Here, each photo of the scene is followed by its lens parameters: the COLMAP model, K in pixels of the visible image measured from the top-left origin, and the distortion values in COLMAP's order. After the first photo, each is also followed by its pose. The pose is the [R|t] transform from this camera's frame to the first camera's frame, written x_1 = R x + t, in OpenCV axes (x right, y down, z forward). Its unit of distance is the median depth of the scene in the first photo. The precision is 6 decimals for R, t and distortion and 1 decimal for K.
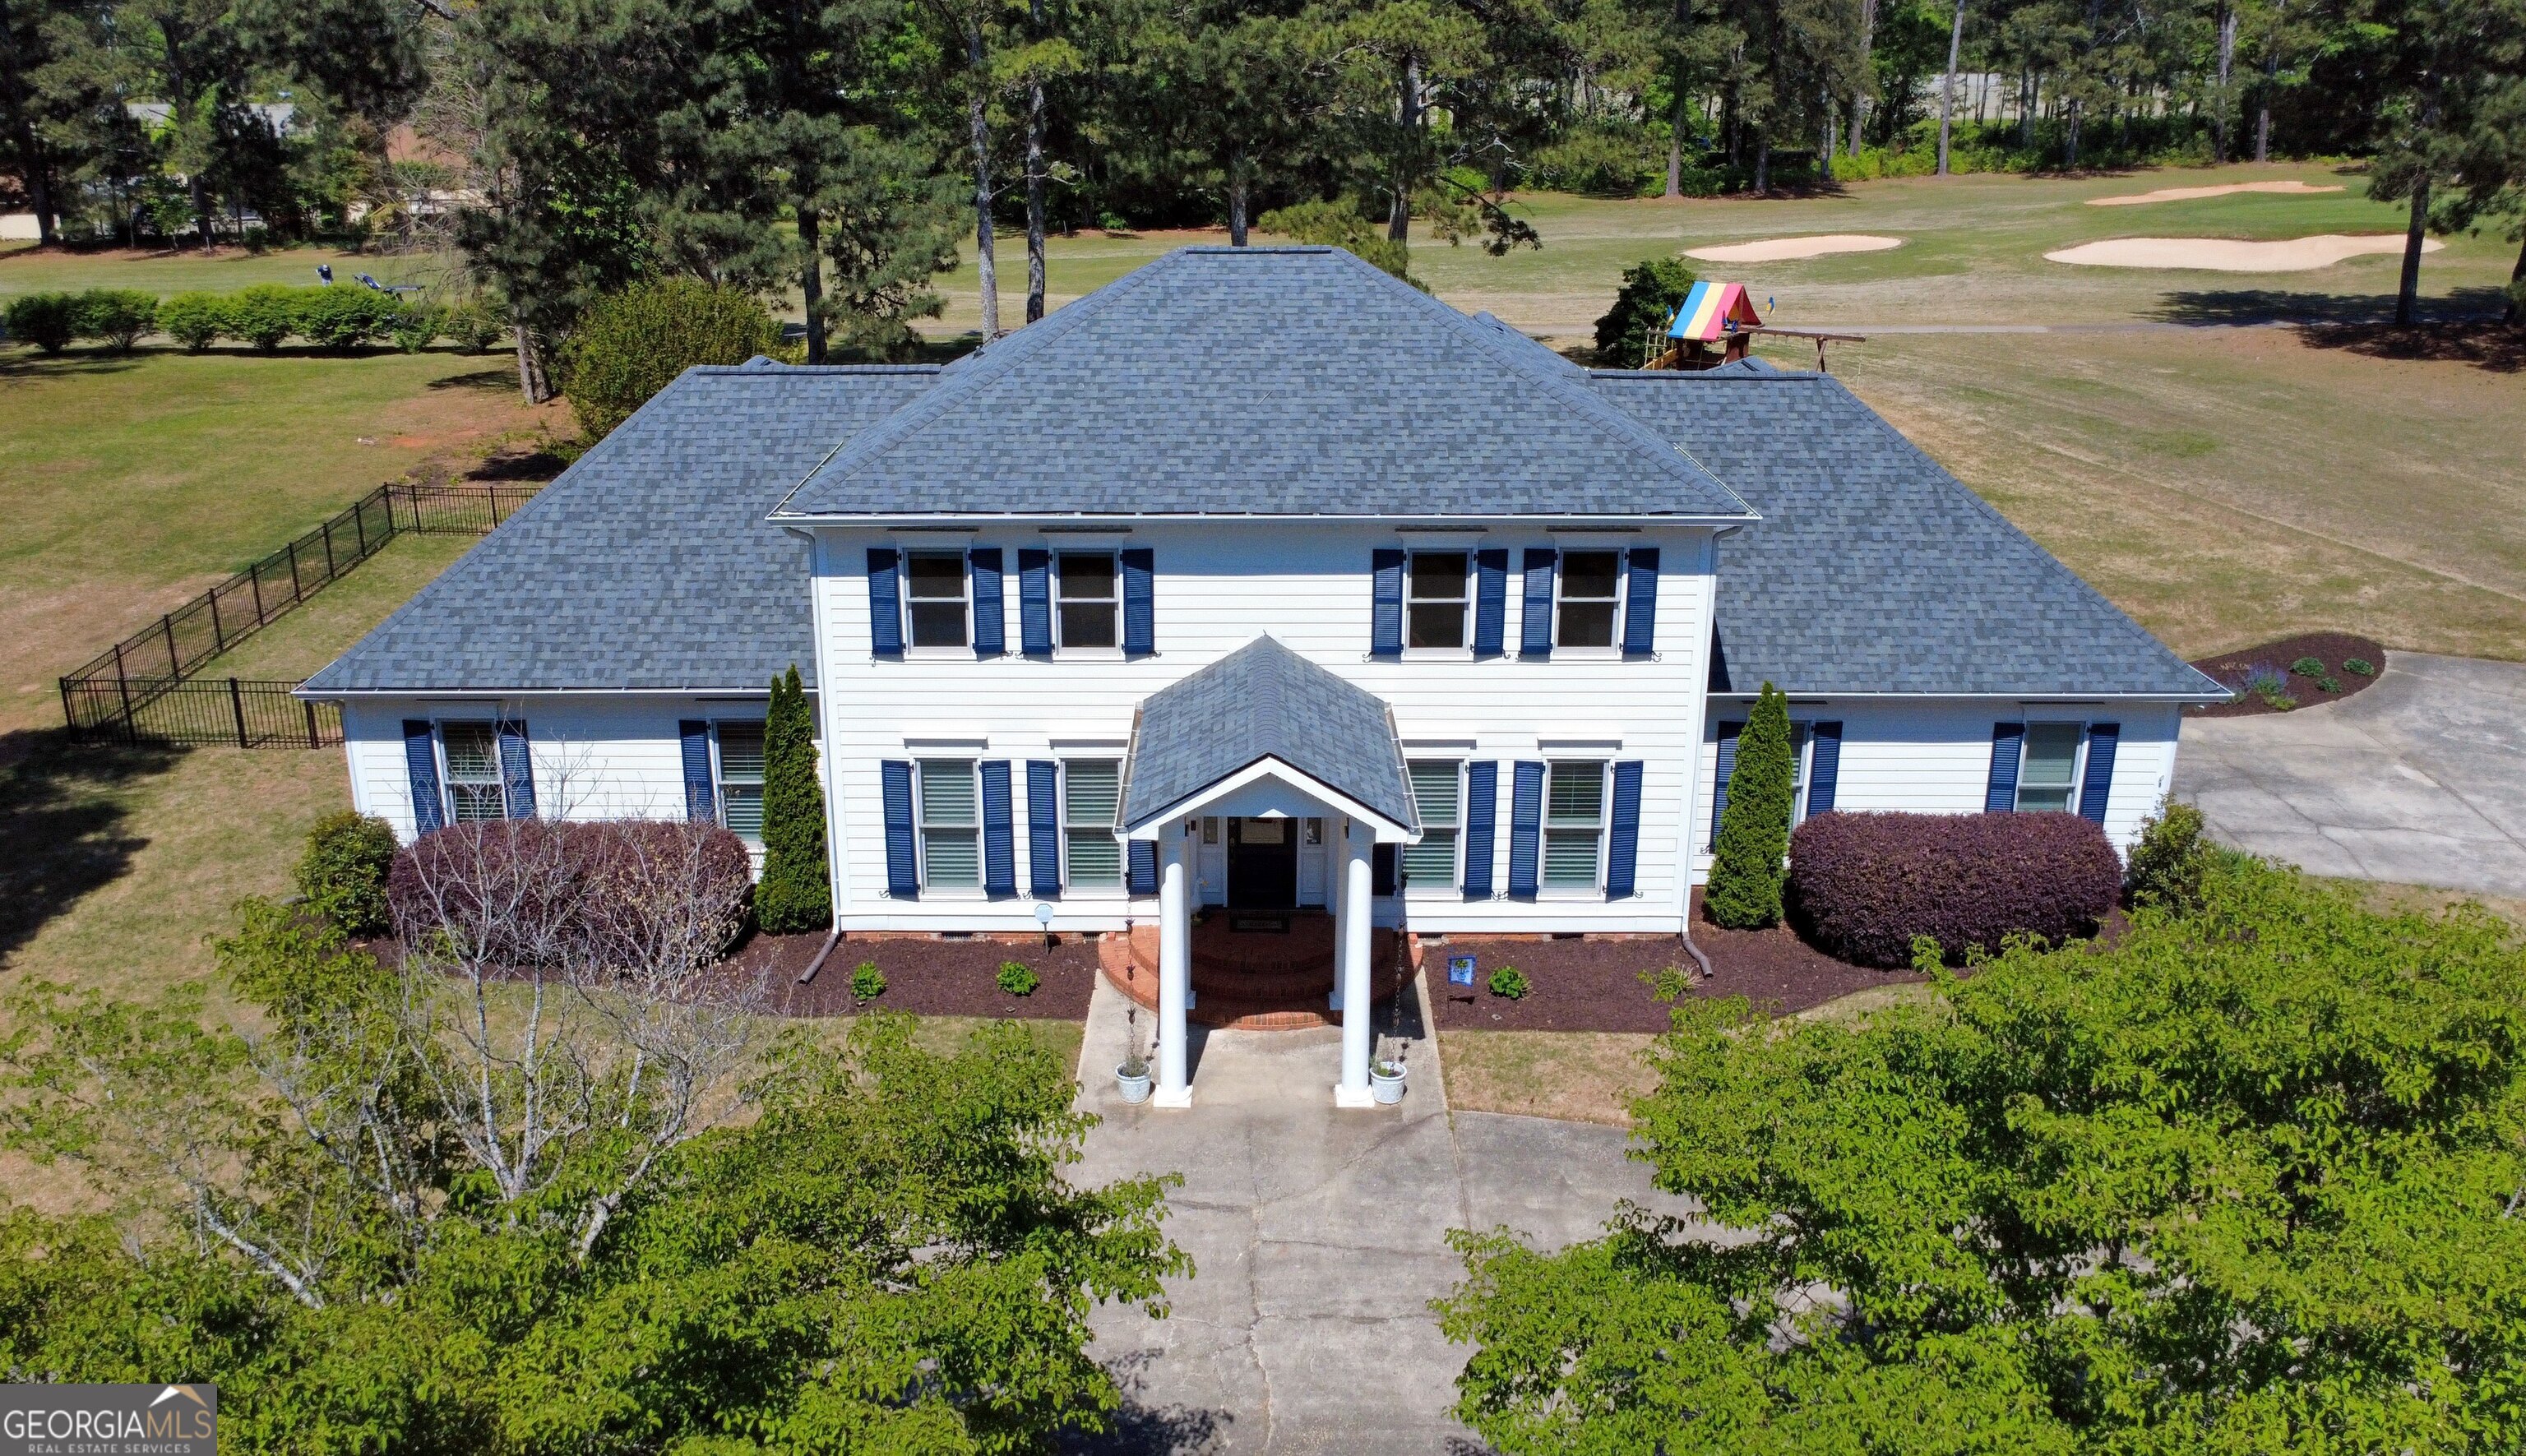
lens RADIAL K [[1968.8, 0, 1250.3], [0, 1968.8, 726.2], [0, 0, 1]] dist [-0.015365, -0.001233]
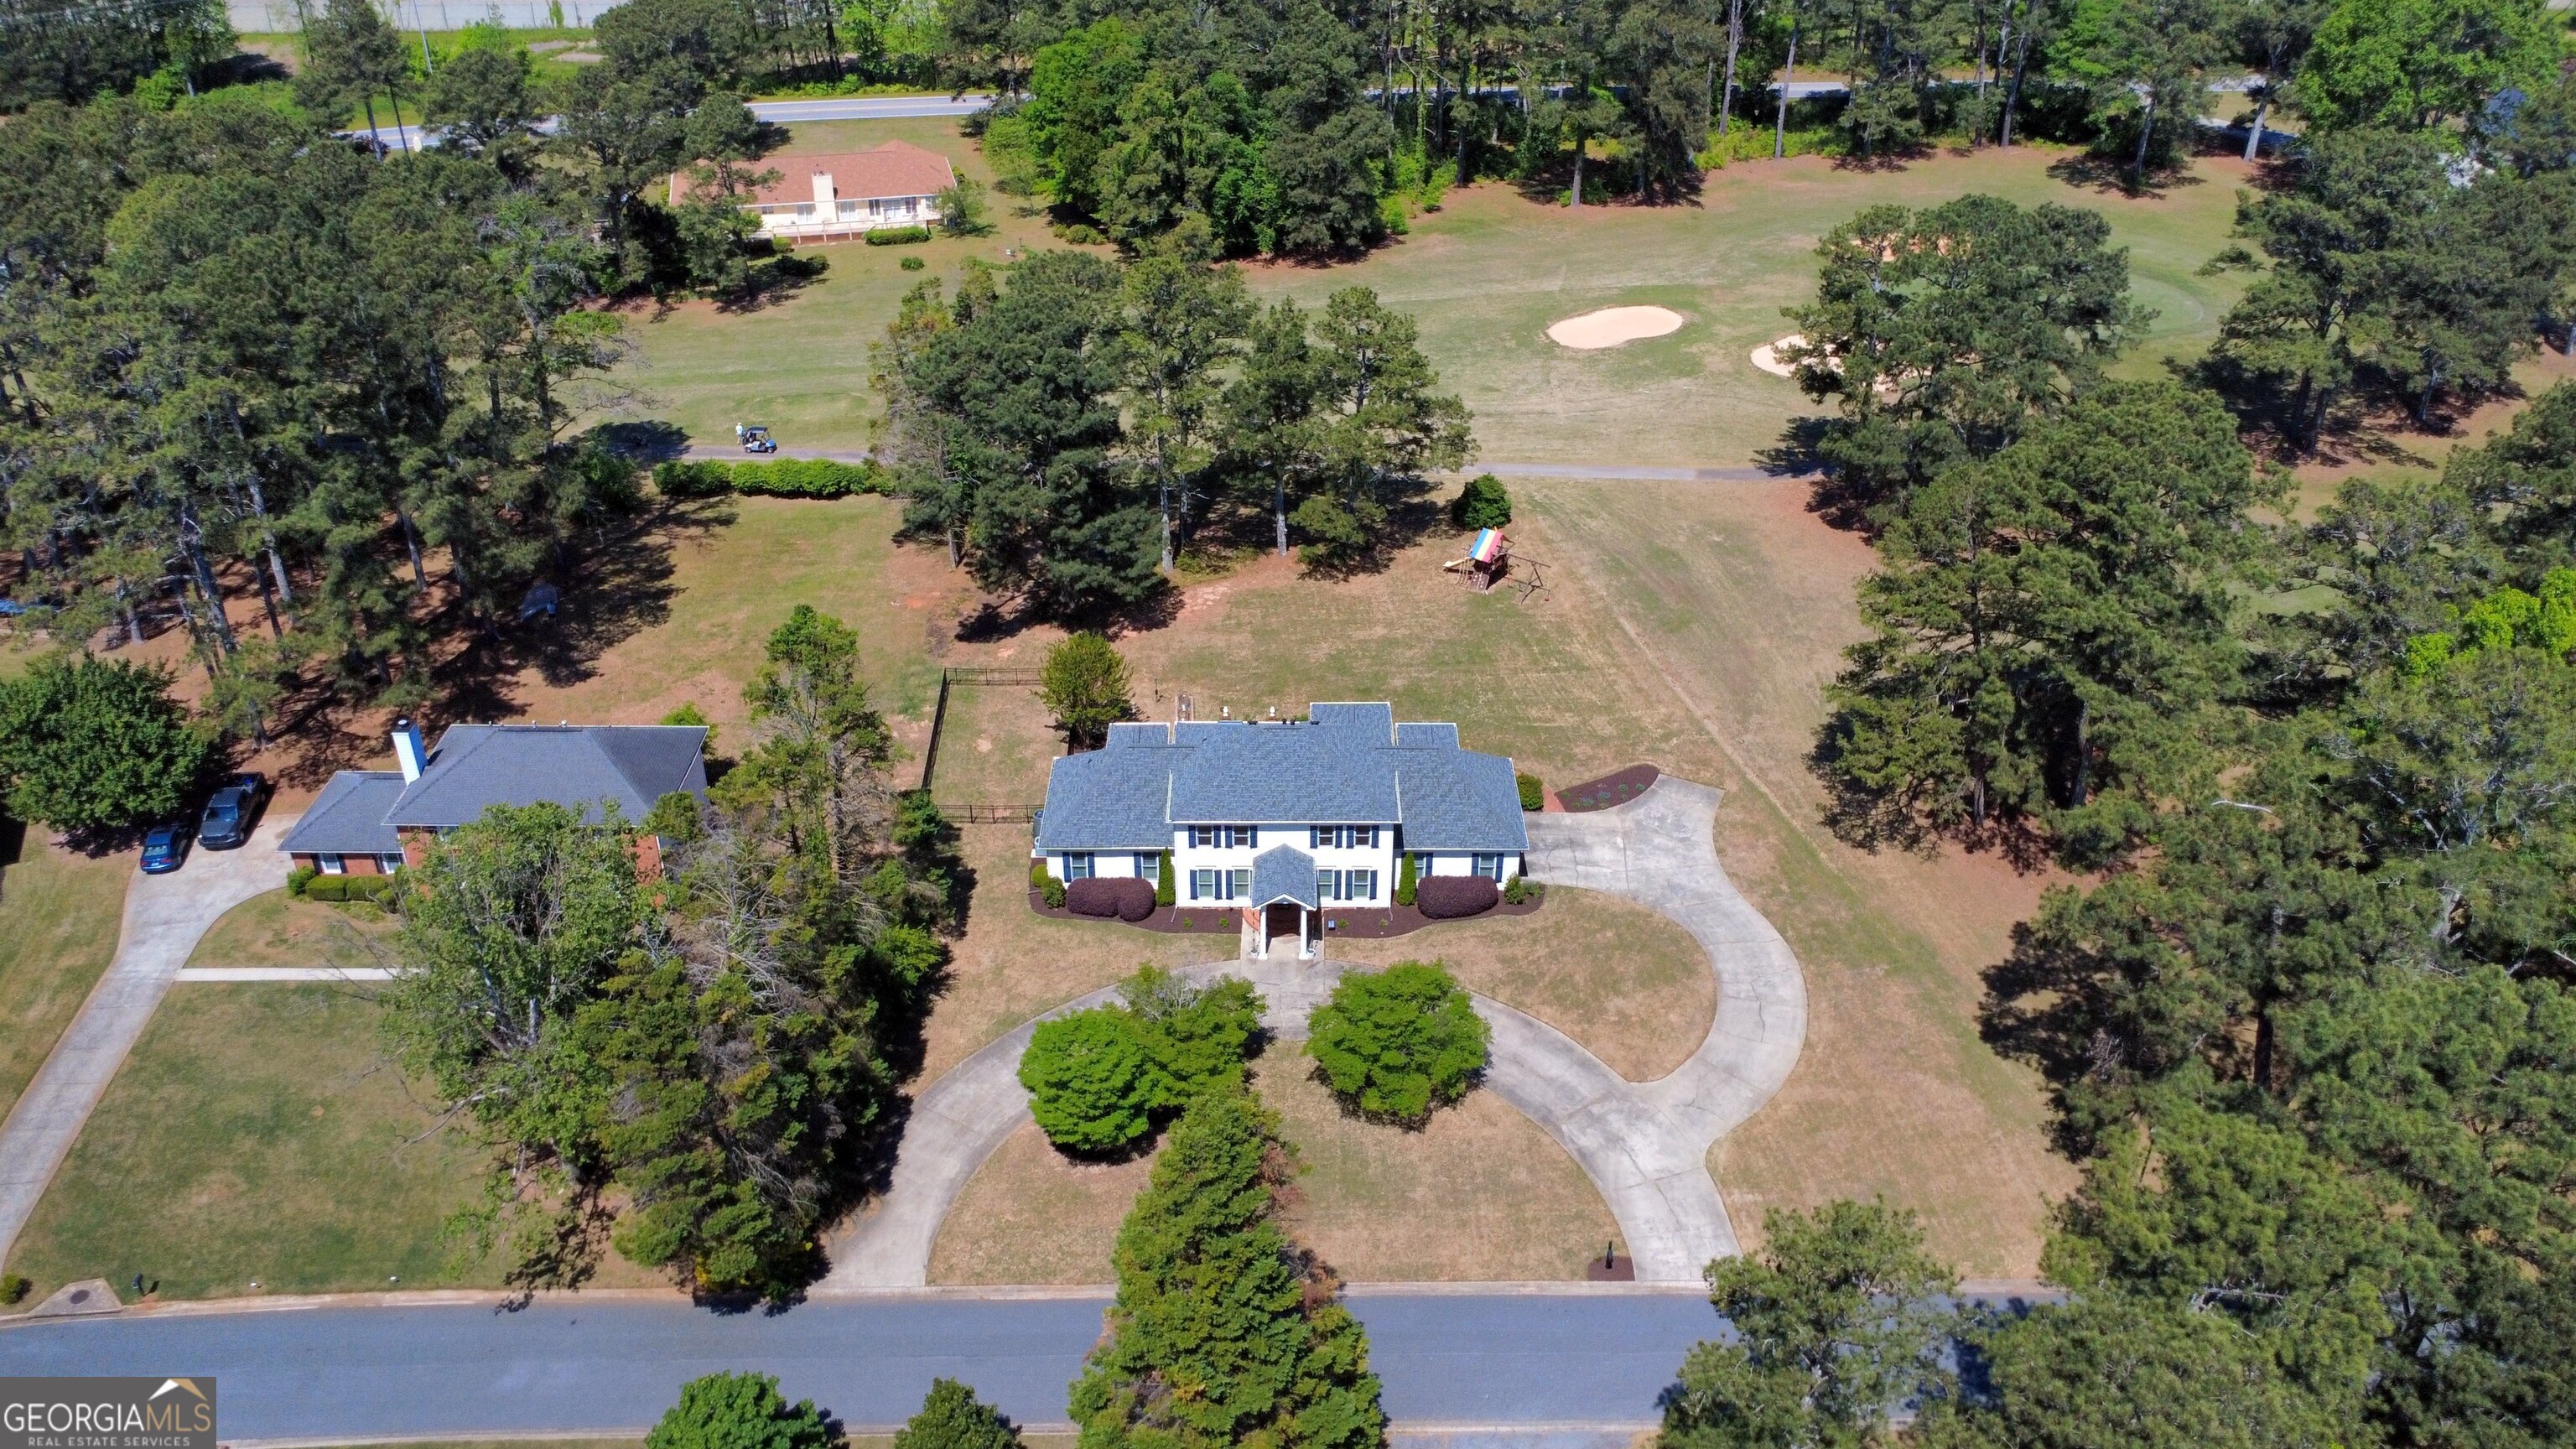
lens RADIAL K [[2175.4, 0, 1305.6], [0, 2175.4, 727.1], [0, 0, 1]] dist [0.036329, -0.018442]
pose [[0.999988, 0.000885, 0.004739, 0.029924], [-0.001951, 0.973227, 0.229838, -1.302663], [-0.004409, -0.229845, 0.973217, -3.305344]]
